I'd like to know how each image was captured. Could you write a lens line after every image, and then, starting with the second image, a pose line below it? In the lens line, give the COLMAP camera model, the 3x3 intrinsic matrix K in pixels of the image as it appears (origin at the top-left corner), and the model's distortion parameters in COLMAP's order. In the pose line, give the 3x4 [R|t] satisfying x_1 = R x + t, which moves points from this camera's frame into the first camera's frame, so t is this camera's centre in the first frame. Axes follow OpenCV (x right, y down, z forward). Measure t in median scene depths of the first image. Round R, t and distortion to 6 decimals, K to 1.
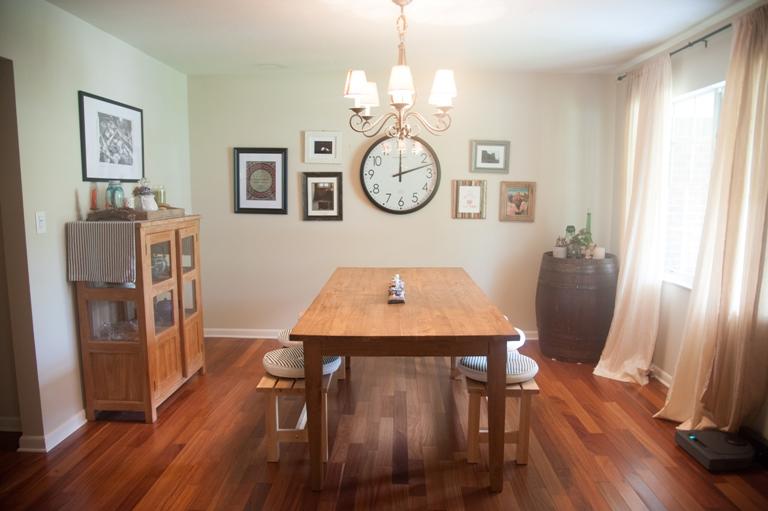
lens RADIAL K [[525.8, 0, 386.3], [0, 525.8, 254.1], [0, 0, 1]] dist [-0.116570, 0.065378]
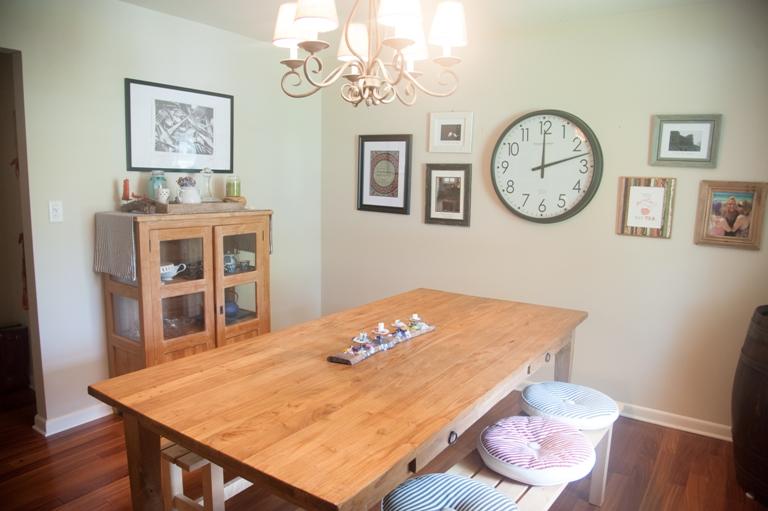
lens RADIAL K [[525.8, 0, 386.3], [0, 525.8, 254.1], [0, 0, 1]] dist [-0.116570, 0.065378]
pose [[0.835719, 0.091262, -0.541521, 0.241380], [-0.087189, 0.995637, 0.033236, -0.039375], [0.542192, 0.019439, 0.840030, 0.291313]]
